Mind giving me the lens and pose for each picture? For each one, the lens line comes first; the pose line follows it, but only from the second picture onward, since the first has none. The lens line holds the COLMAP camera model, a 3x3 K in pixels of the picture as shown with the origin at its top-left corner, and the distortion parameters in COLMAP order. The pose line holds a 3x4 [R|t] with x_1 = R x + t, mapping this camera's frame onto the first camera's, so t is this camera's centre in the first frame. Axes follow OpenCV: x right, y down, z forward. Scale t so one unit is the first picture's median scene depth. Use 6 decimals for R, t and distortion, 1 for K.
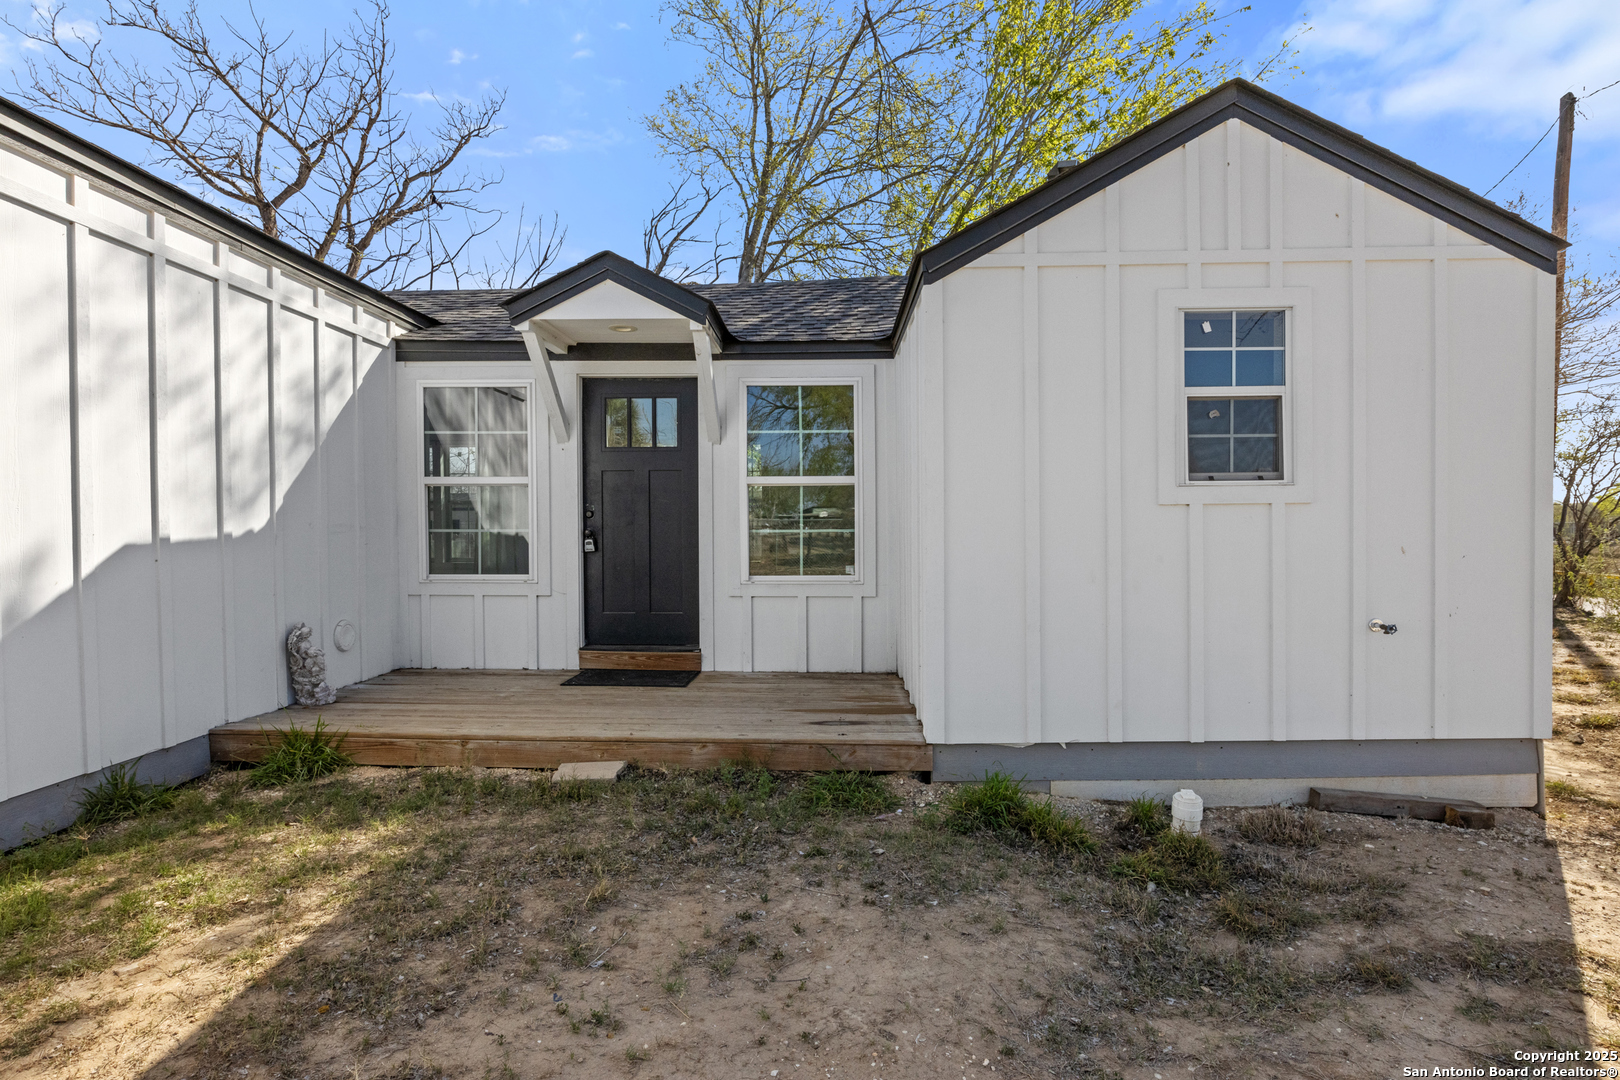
lens RADIAL K [[803.9, 0, 817.0], [0, 803.9, 539.8], [0, 0, 1]] dist [-0.005274, -0.000397]
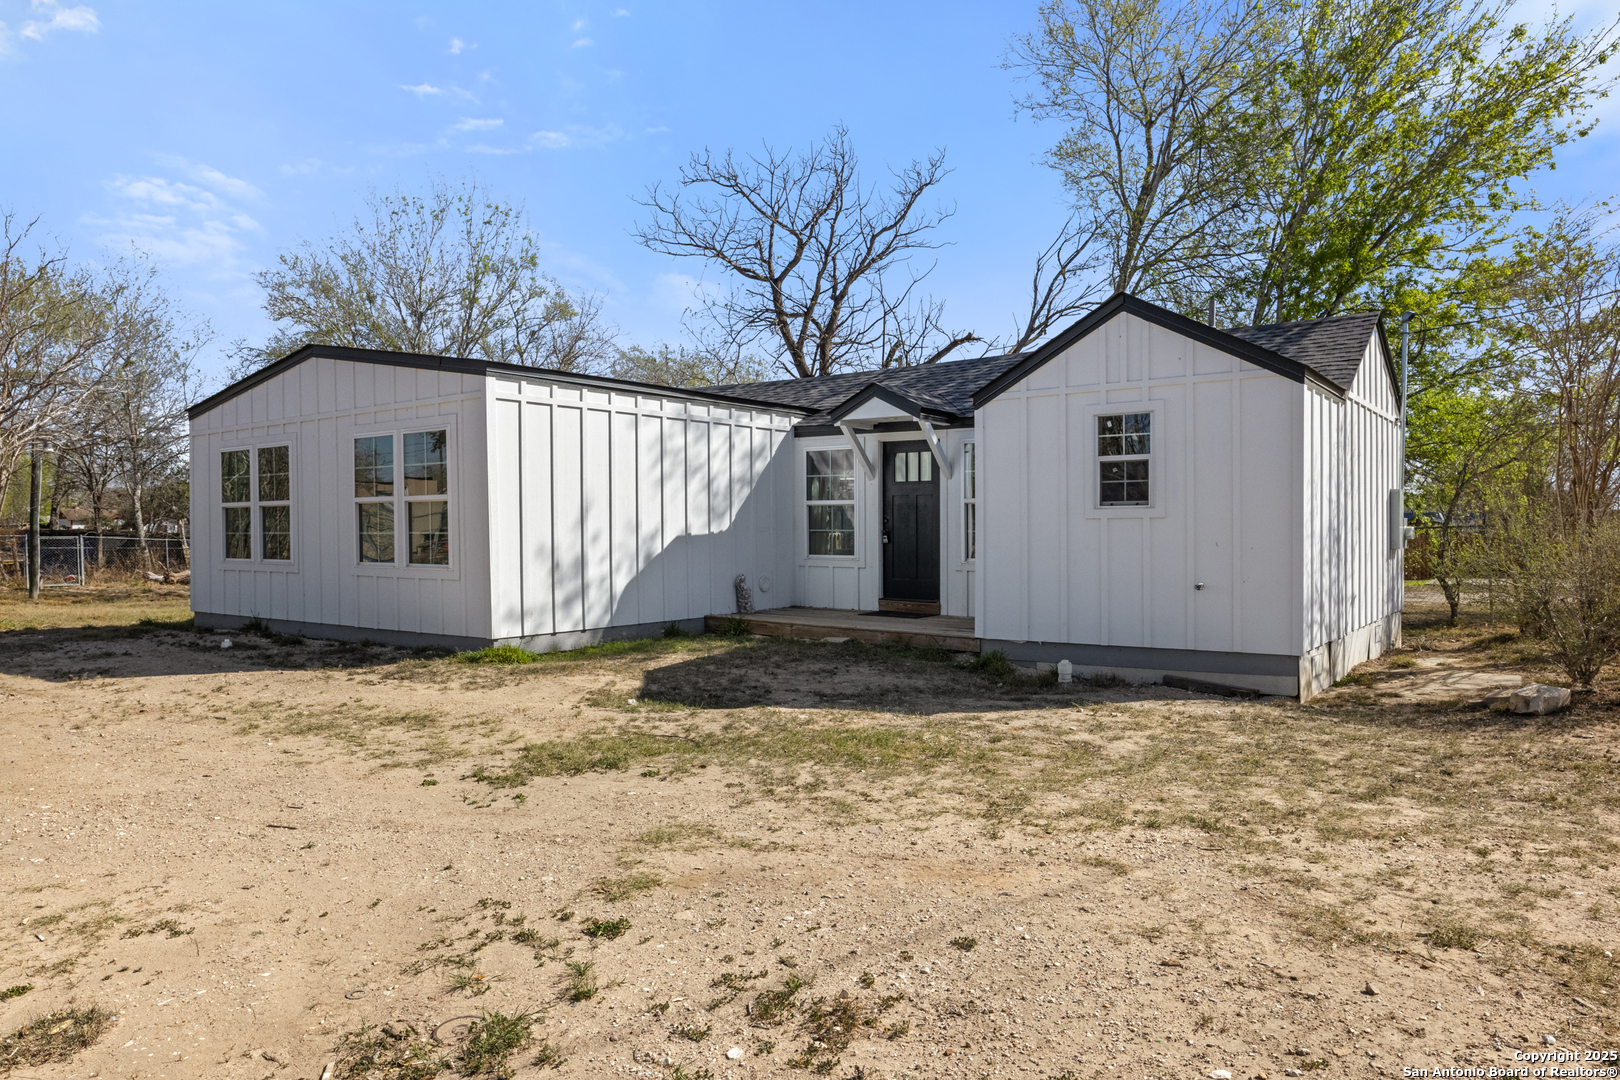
lens RADIAL K [[999.8, 0, 810.0], [0, 999.8, 540.0], [0, 0, 1]] dist [-0.002241, 0.000016]
pose [[0.821741, 0.009060, -0.569790, 0.848348], [-0.008248, 0.999958, 0.004005, 0.001595], [0.569802, 0.001409, 0.821781, -0.897918]]
